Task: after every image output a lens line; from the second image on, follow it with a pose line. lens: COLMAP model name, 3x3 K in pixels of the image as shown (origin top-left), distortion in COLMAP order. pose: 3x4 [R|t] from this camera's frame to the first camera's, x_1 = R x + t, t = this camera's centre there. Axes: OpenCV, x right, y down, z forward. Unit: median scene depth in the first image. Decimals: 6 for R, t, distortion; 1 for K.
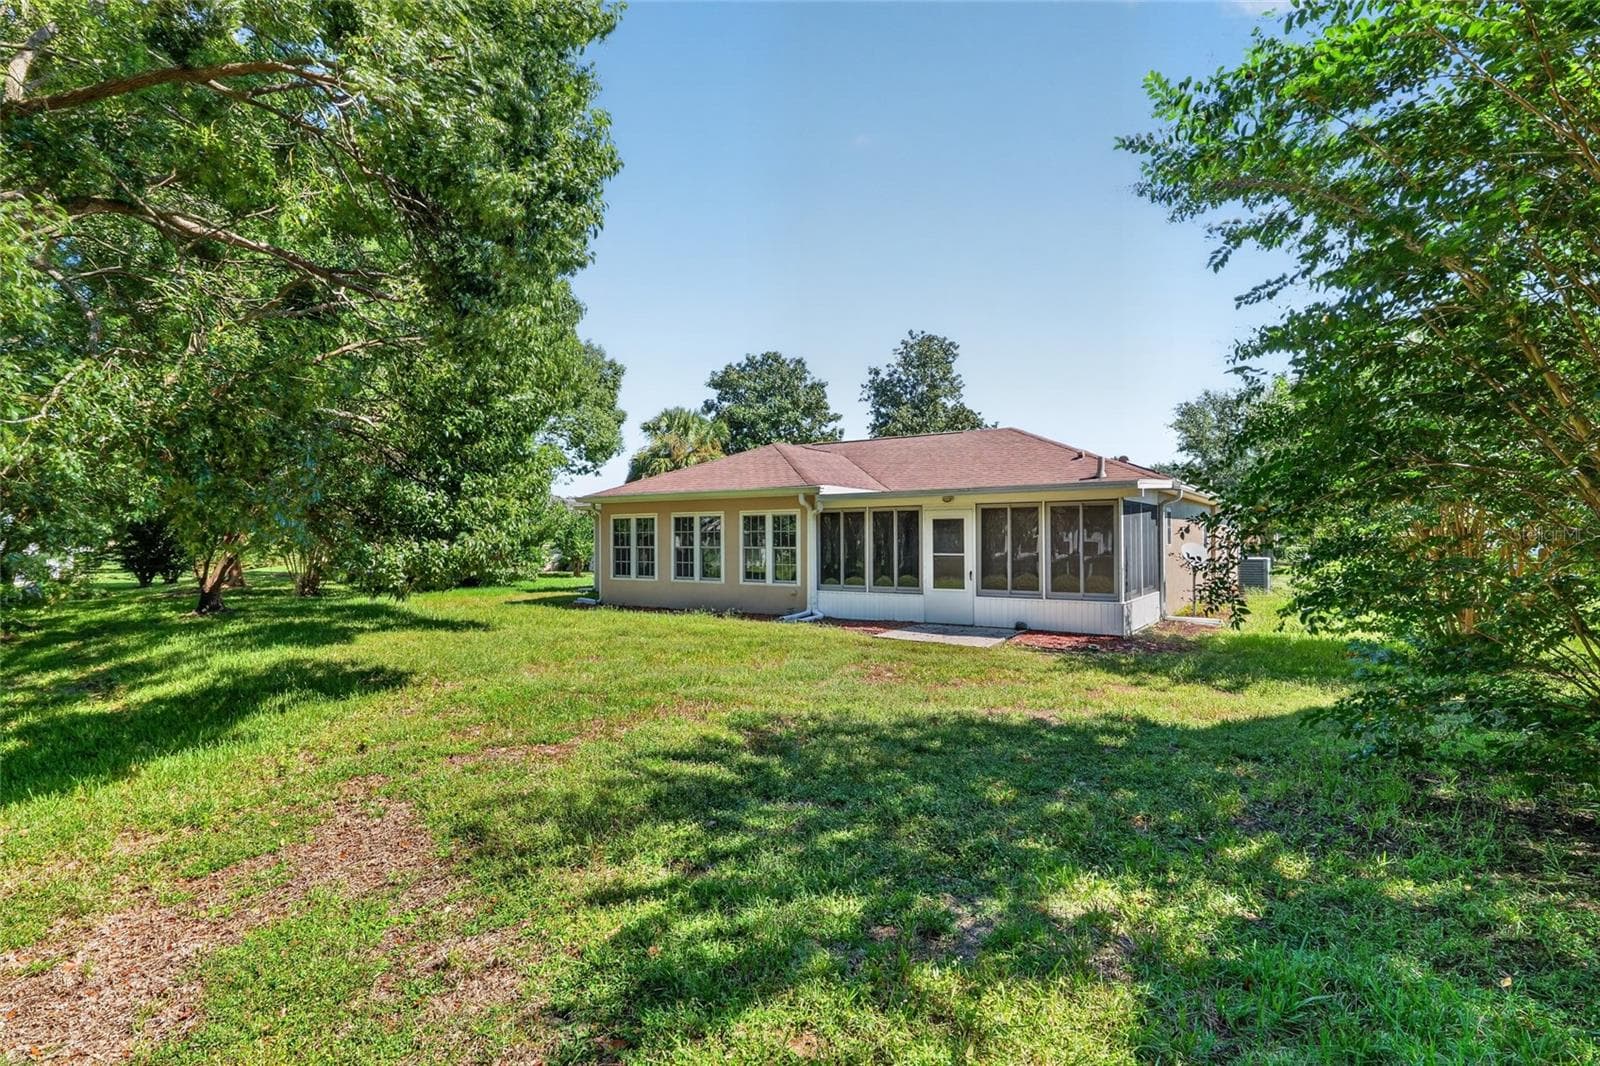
lens RADIAL K [[769.0, 0, 800.0], [0, 769.0, 533.0], [0, 0, 1]] dist [-0.002323, -0.000127]
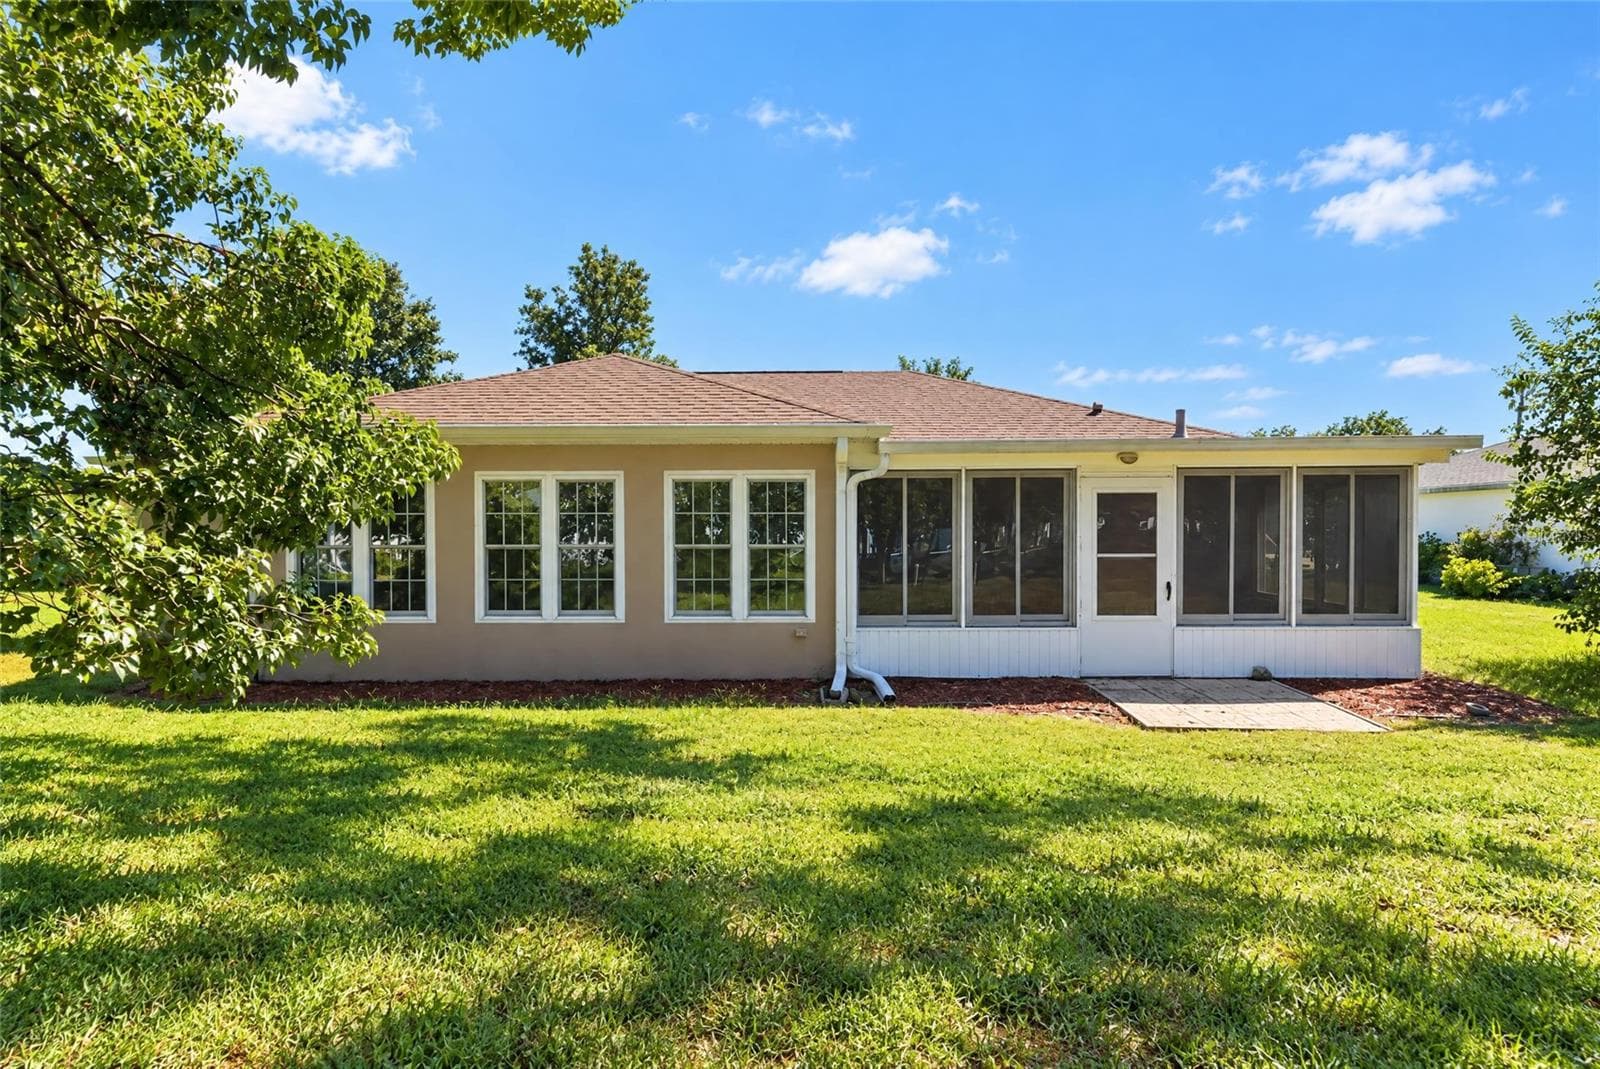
lens RADIAL K [[869.7, 0, 800.0], [0, 869.7, 534.5], [0, 0, 1]] dist [-0.028443, -0.000441]
pose [[0.846735, -0.000728, 0.532014, -0.151542], [-0.003654, 0.999968, 0.007185, 0.003782], [-0.532002, -0.008028, 0.846705, 0.248351]]
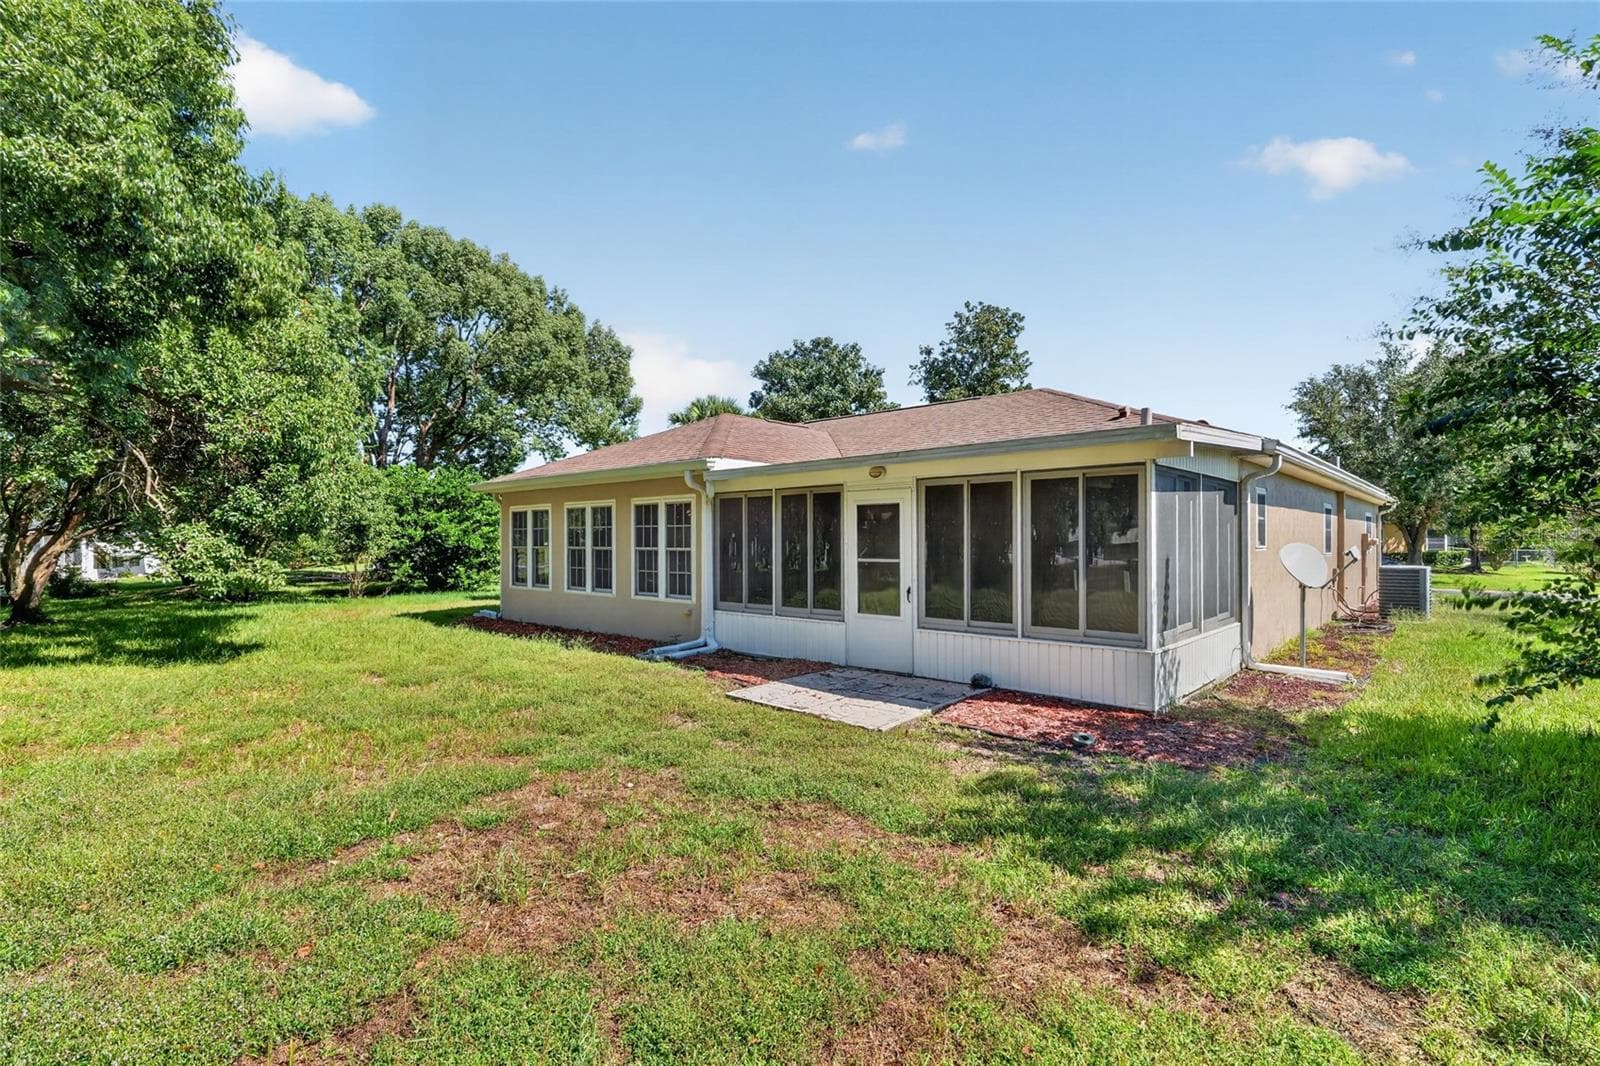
lens RADIAL K [[747.9, 0, 800.0], [0, 747.9, 533.0], [0, 0, 1]] dist [-0.000104, 0.000056]
pose [[0.990442, 0.000470, -0.137928, 0.091111], [-0.000985, 0.999993, -0.003664, 0.003445], [0.137926, 0.003764, 0.990435, 0.162864]]
